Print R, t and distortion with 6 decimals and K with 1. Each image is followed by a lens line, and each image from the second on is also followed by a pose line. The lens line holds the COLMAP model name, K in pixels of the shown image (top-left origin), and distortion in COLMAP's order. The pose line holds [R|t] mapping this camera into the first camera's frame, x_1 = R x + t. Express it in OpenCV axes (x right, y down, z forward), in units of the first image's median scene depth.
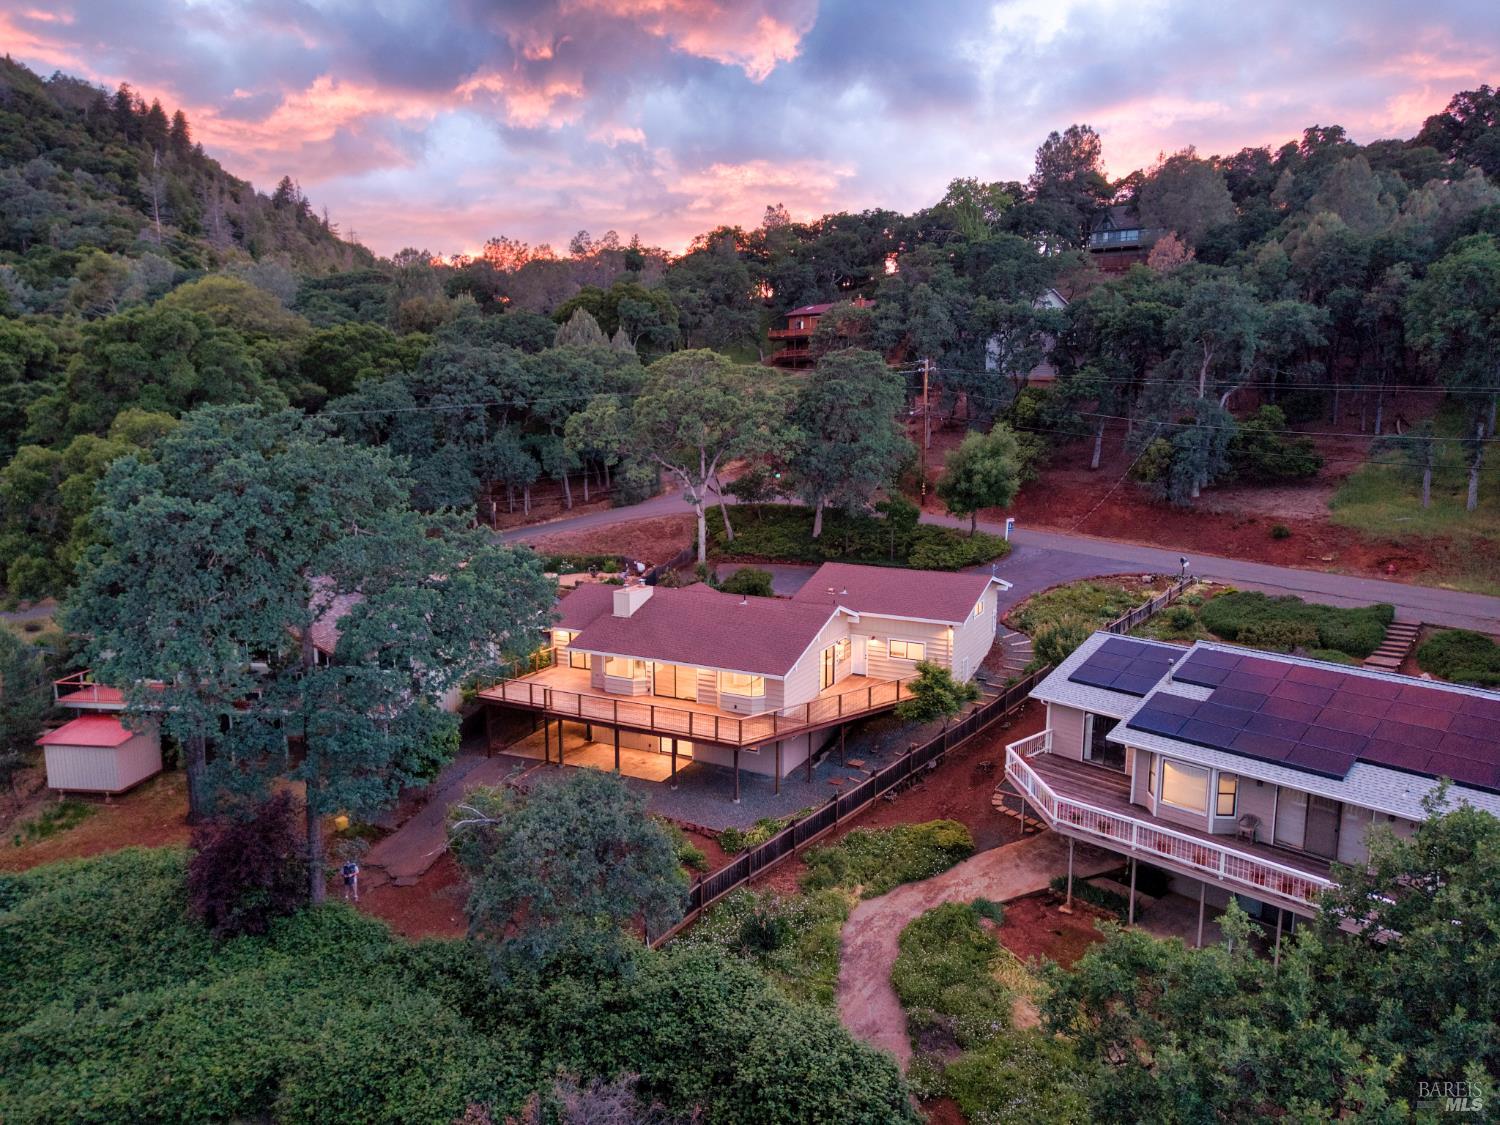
lens RADIAL K [[996.4, 0, 748.4], [0, 996.4, 561.4], [0, 0, 1]] dist [0.006500, 0.001216]
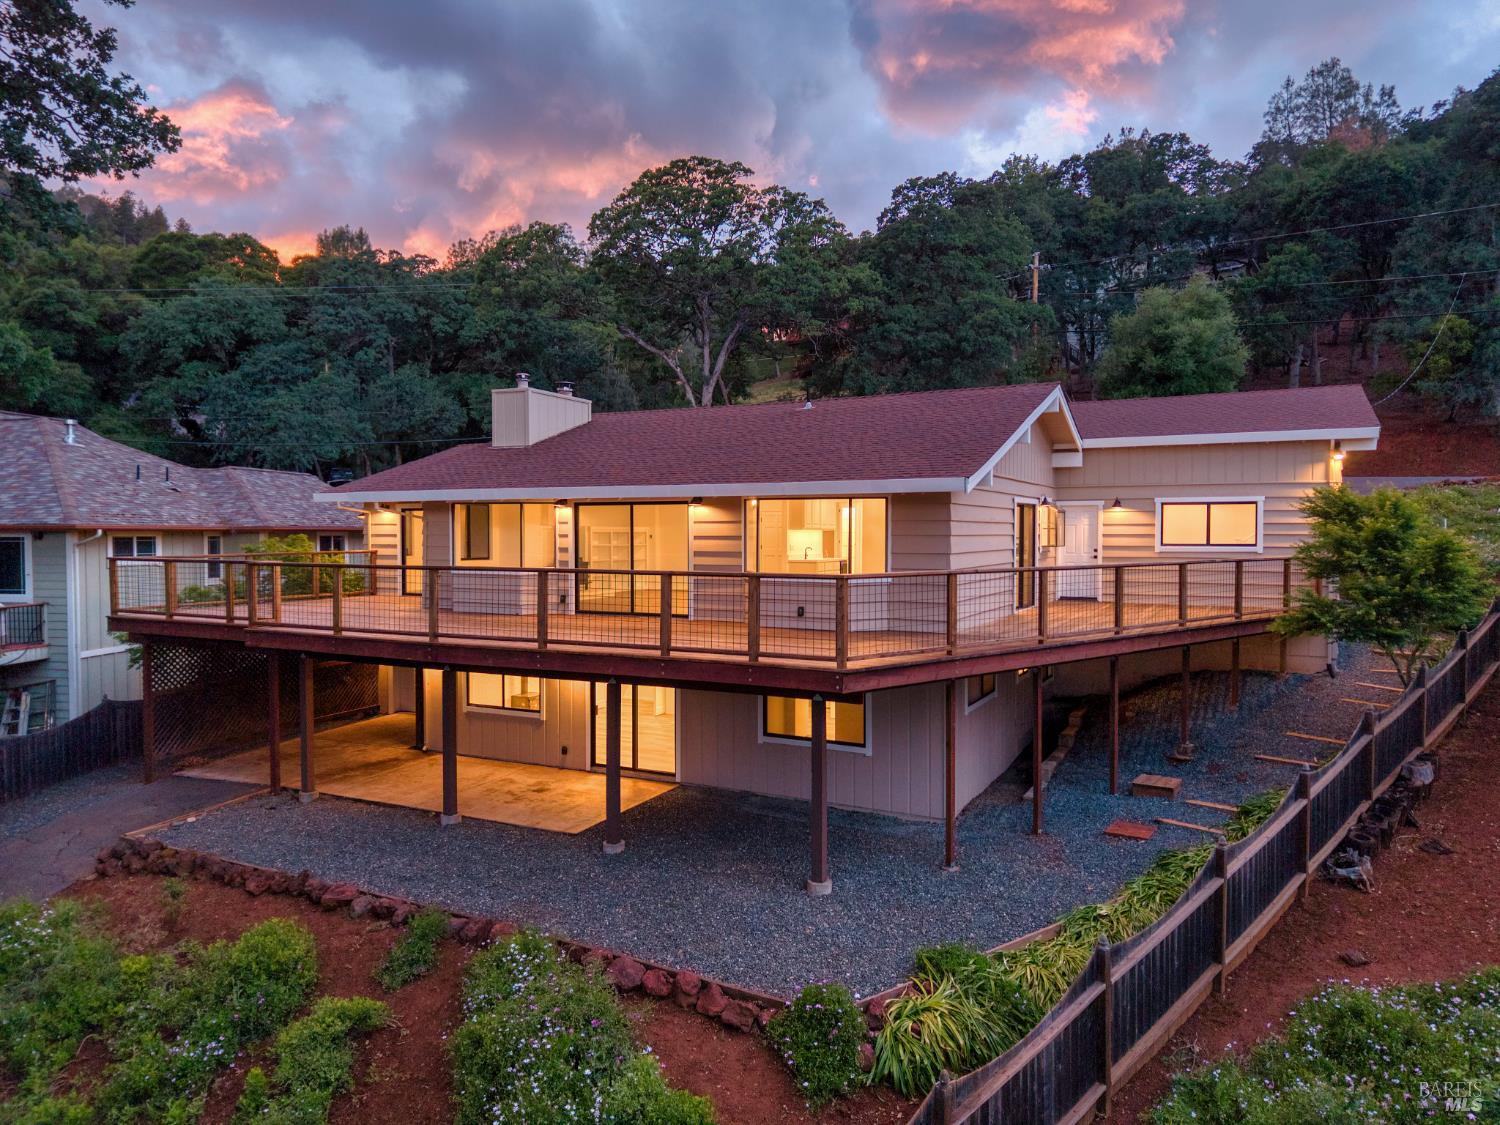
lens RADIAL K [[996.4, 0, 747.9], [0, 996.4, 565.5], [0, 0, 1]] dist [0.006500, 0.001216]
pose [[0.999998, 0.000786, -0.001850, -0.029457], [-0.001004, 0.992662, -0.120916, 0.164496], [0.001741, 0.120918, 0.992661, 0.629891]]
